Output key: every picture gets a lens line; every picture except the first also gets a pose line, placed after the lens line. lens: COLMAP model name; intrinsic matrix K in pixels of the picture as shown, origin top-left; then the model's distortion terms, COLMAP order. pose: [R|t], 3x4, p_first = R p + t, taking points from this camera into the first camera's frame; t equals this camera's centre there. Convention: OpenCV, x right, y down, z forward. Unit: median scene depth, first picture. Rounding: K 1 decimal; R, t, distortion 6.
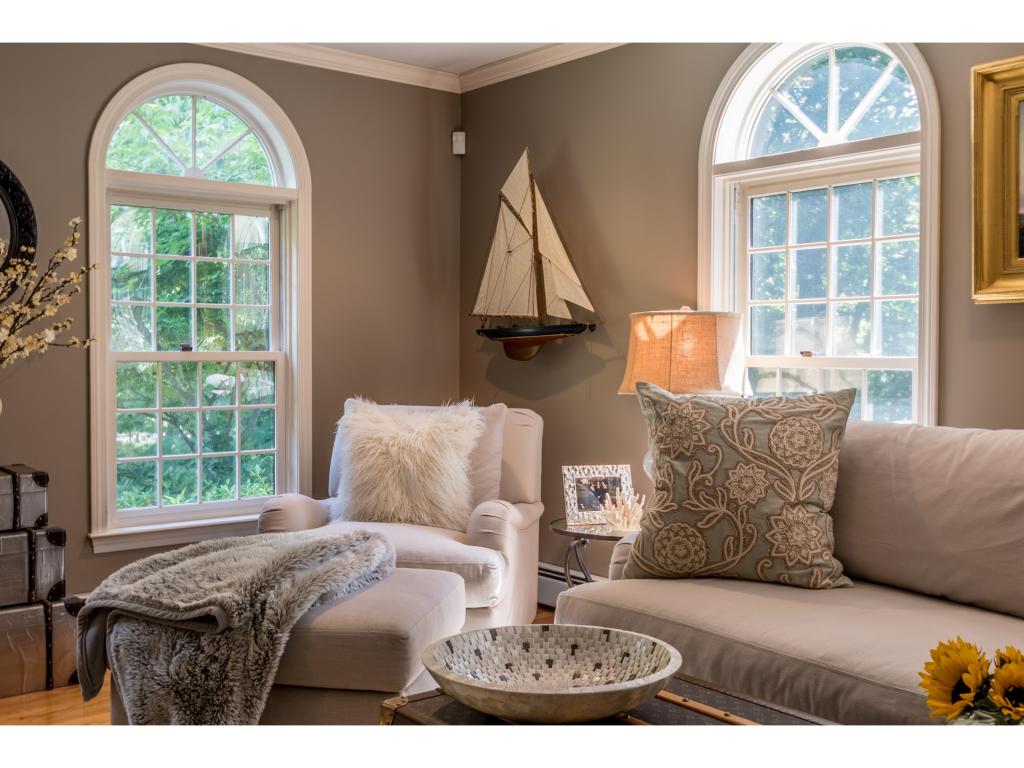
lens RADIAL K [[1089.5, 0, 512.0], [0, 1089.5, 384.0], [0, 0, 1]] dist [-0.000747, -0.010989]
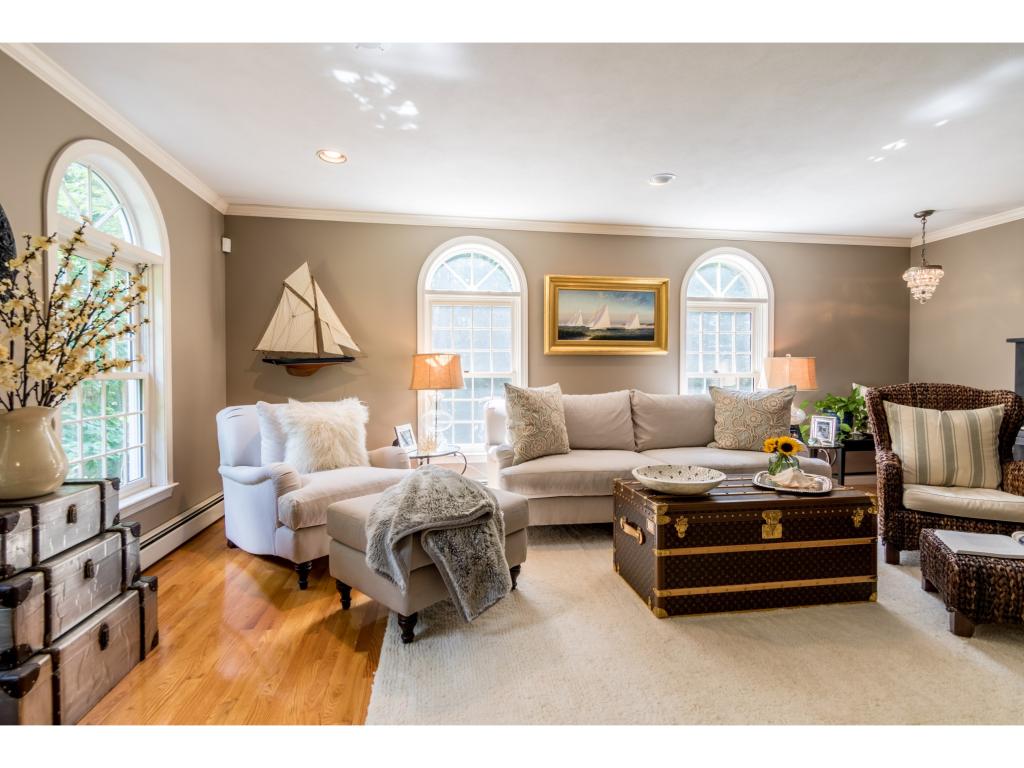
lens RADIAL K [[472.5, 0, 512.0], [0, 472.5, 384.0], [0, 0, 1]] dist [0.012988, -0.010416]
pose [[0.488046, -0.026159, 0.872426, -0.526808], [0.030121, 0.999460, 0.013118, -0.008788], [-0.872298, 0.019876, 0.488570, 0.313308]]
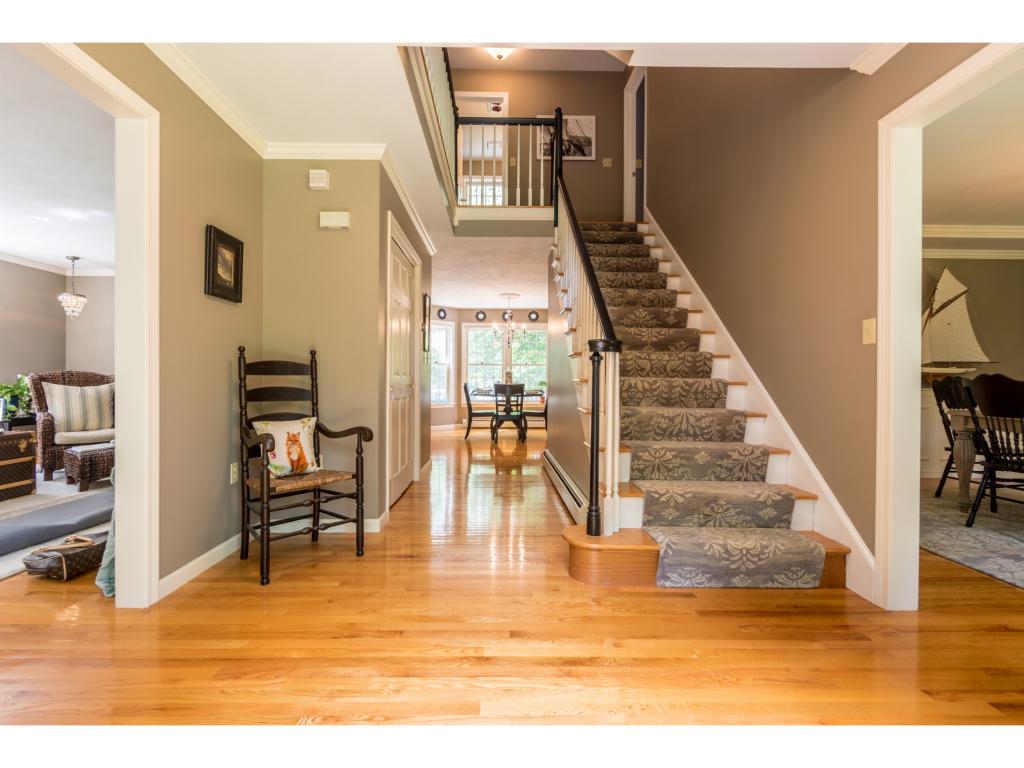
lens RADIAL K [[472.5, 0, 512.0], [0, 472.5, 384.0], [0, 0, 1]] dist [0.012988, -0.010416]
pose [[-0.795850, -0.014184, 0.605328, -0.989529], [0.004508, 0.999559, 0.029349, 0.014461], [-0.605477, 0.026086, -0.795435, 0.367529]]
